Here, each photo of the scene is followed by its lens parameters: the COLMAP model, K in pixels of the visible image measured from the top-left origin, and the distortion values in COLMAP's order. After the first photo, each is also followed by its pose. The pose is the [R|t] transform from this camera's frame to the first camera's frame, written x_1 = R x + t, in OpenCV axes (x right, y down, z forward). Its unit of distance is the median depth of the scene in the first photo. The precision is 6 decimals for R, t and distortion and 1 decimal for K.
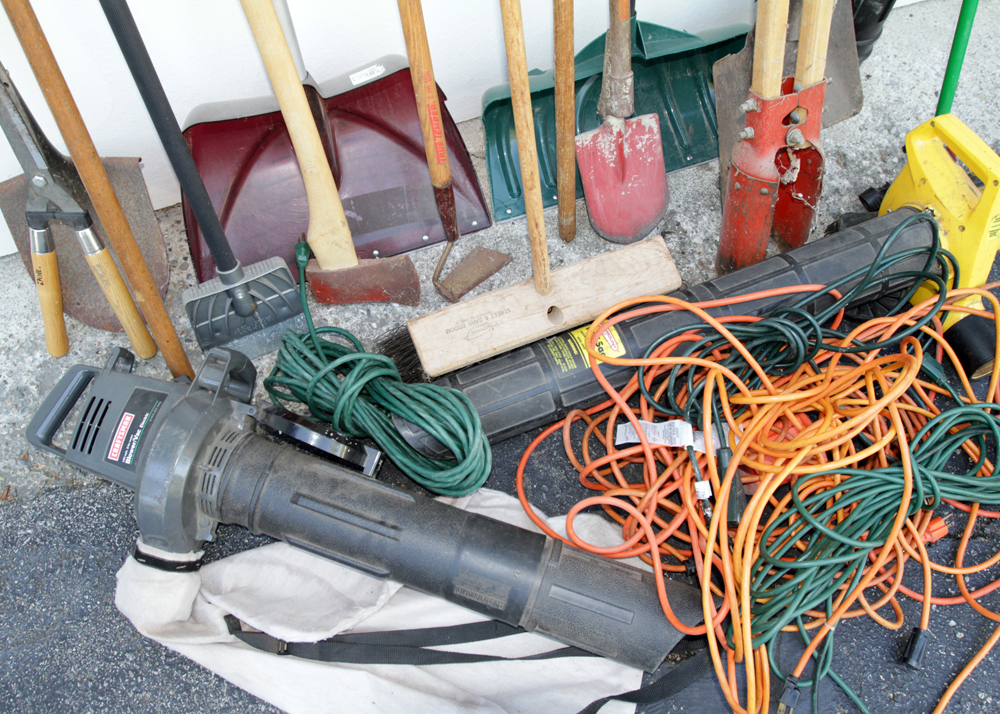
lens RADIAL K [[800.5, 0, 500.0], [0, 800.5, 357.0], [0, 0, 1]] dist [-0.103654, 0.076388]
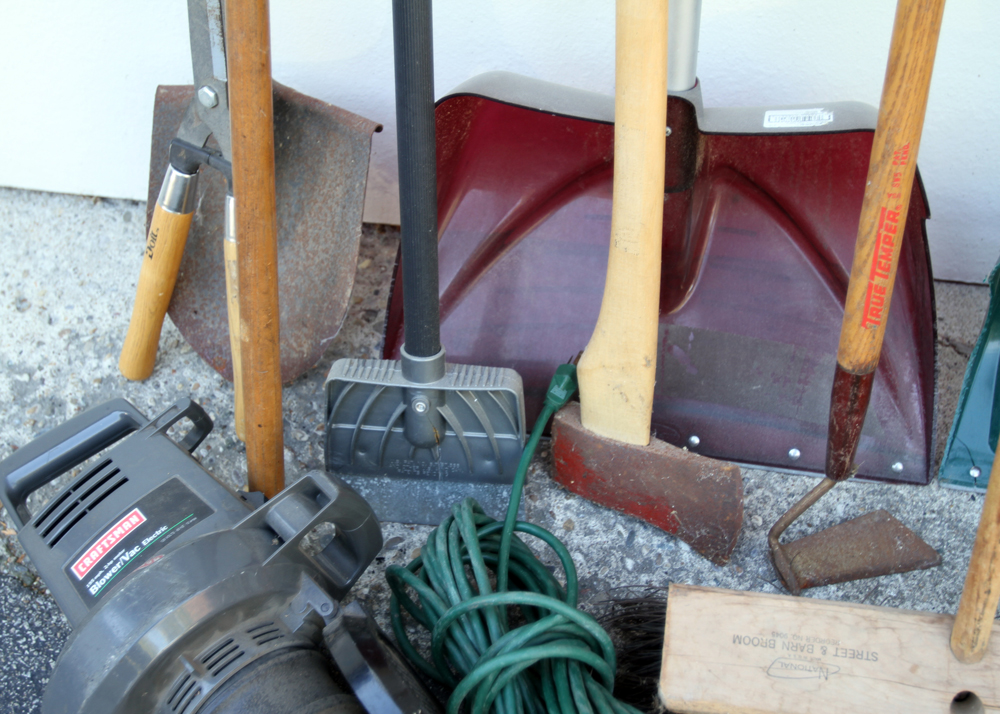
lens RADIAL K [[1293.8, 0, 500.0], [0, 1293.8, 357.0], [0, 0, 1]] dist [-0.041355, 0.009545]
pose [[0.848006, 0.373240, -0.376269, 0.040148], [-0.439815, 0.891731, -0.106669, -0.035379], [0.295717, 0.255945, 0.920350, 0.176680]]
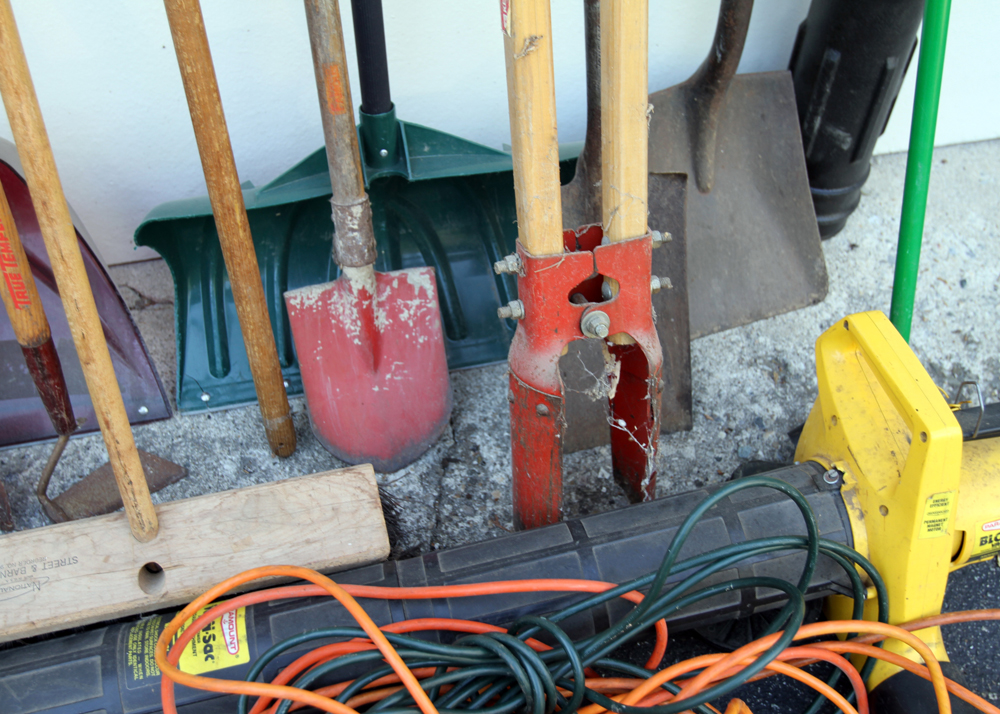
lens RADIAL K [[1137.1, 0, 500.0], [0, 1137.1, 357.0], [0, 0, 1]] dist [-0.055061, 0.034389]
pose [[0.991463, 0.110176, -0.069729, 0.340134], [-0.122512, 0.970216, -0.208979, -0.063863], [0.044628, 0.215738, 0.975431, 0.156785]]
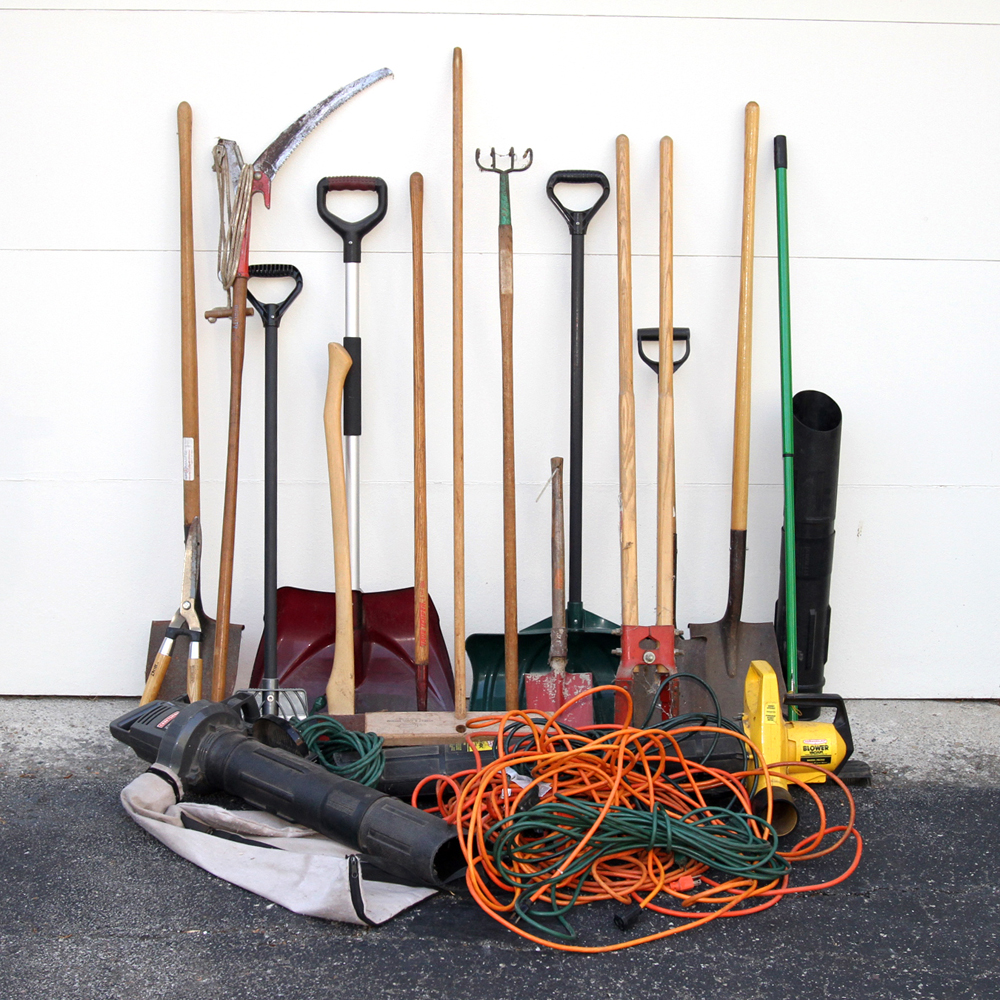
lens RADIAL K [[1738.9, 0, 500.0], [0, 1738.9, 500.0], [0, 0, 1]] dist [-0.093528, -0.024865]
pose [[0.946043, 0.085041, -0.312683, 1.030136], [-0.291317, 0.645779, -0.705765, 1.789839], [0.141905, 0.758774, 0.635709, -1.253021]]
